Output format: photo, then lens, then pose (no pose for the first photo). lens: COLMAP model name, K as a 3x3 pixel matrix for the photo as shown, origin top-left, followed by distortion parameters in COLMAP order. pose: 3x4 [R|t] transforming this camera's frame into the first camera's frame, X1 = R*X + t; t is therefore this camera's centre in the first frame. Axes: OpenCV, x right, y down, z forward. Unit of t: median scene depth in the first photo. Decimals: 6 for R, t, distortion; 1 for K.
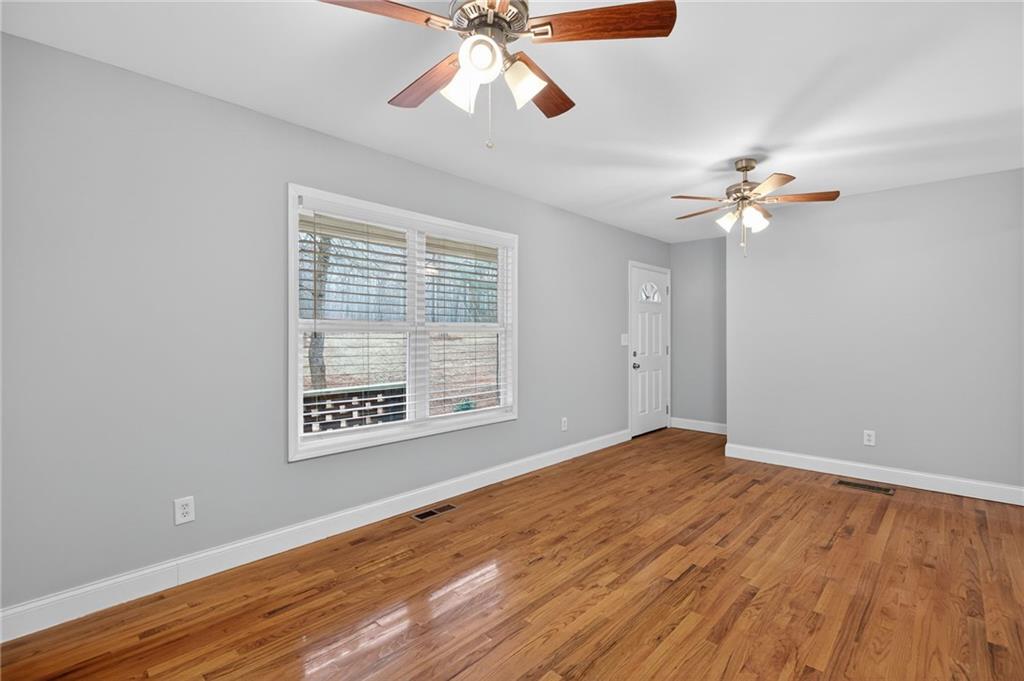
lens RADIAL K [[466.6, 0, 516.9], [0, 466.6, 349.5], [0, 0, 1]] dist [-0.005631, -0.001247]
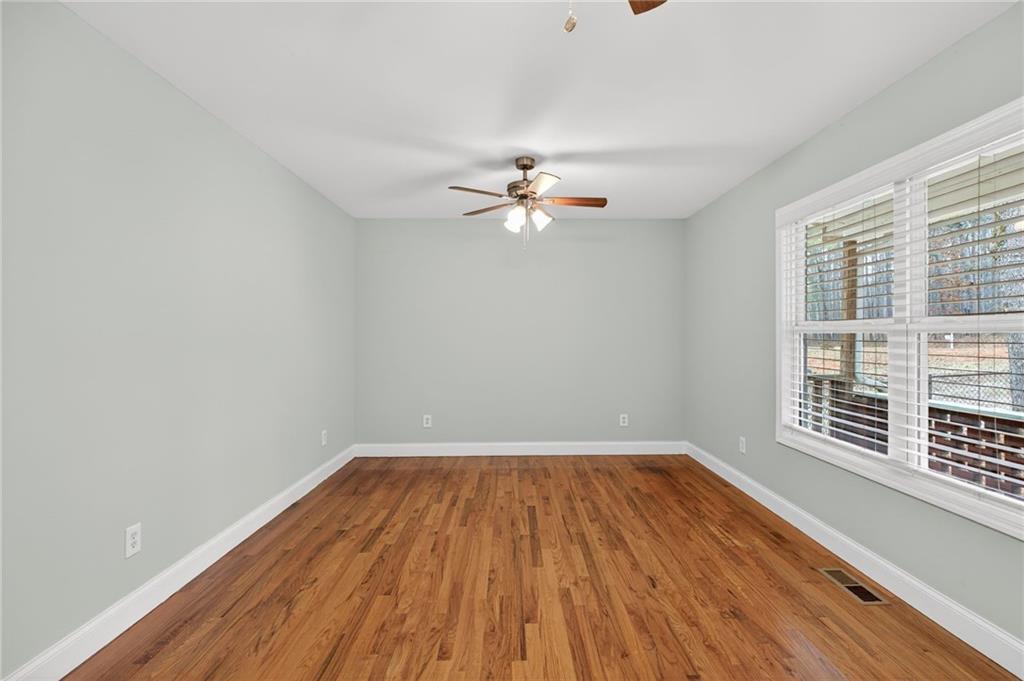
lens RADIAL K [[478.4, 0, 522.6], [0, 478.4, 328.2], [0, 0, 1]] dist [-0.001888, -0.001295]
pose [[-0.709956, -0.009788, -0.704178, 0.905403], [-0.024776, 0.999632, 0.011084, -0.046093], [0.703810, 0.025316, -0.709937, 1.514104]]
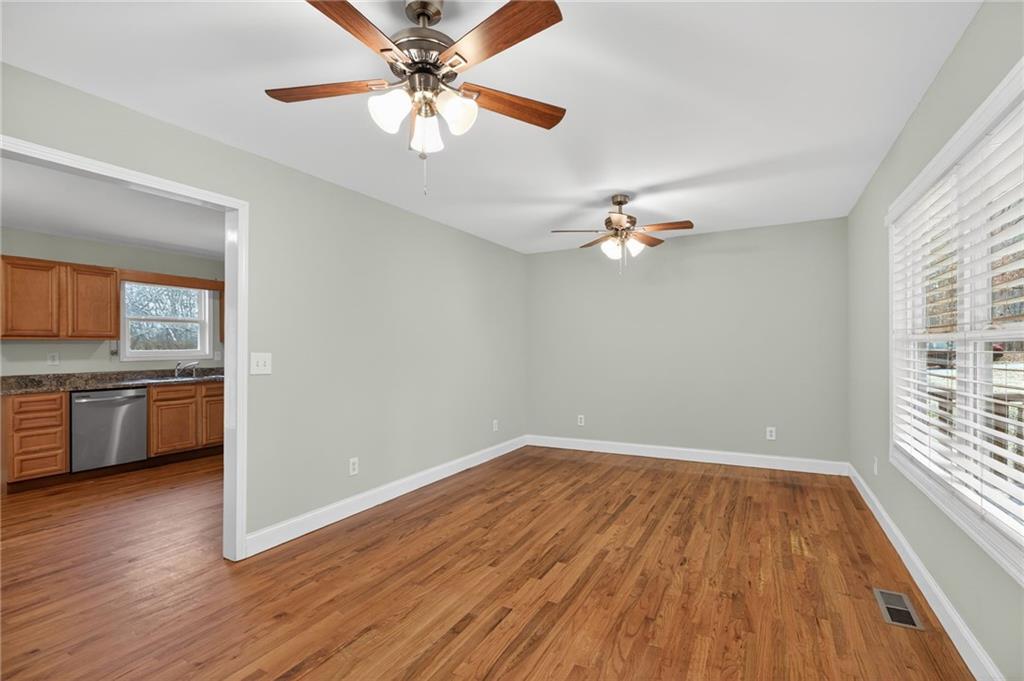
lens RADIAL K [[466.6, 0, 516.9], [0, 466.6, 349.5], [0, 0, 1]] dist [-0.005631, -0.001247]
pose [[-0.964129, 0.010465, -0.265228, 0.694193], [0.000646, 0.999312, 0.037084, -0.065107], [0.265434, 0.035582, -0.963472, 1.950957]]
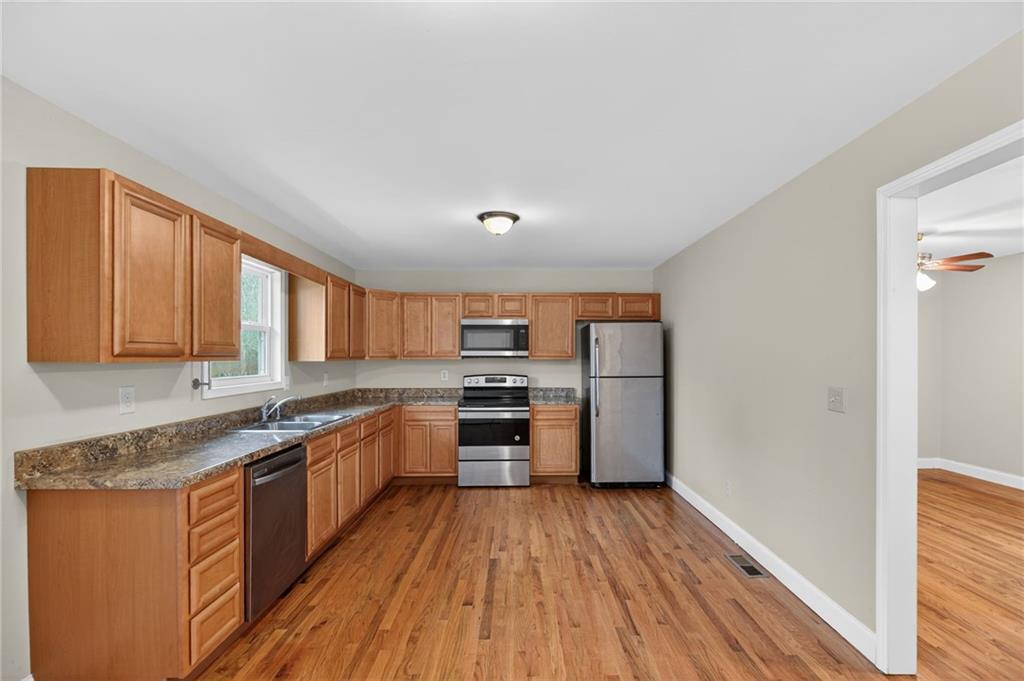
lens RADIAL K [[466.6, 0, 516.9], [0, 466.6, 349.5], [0, 0, 1]] dist [-0.005631, -0.001247]
pose [[-0.725378, -0.006971, -0.688315, 2.100143], [-0.017731, 0.999806, 0.008559, -0.080668], [0.688122, 0.018413, -0.725361, 0.820252]]
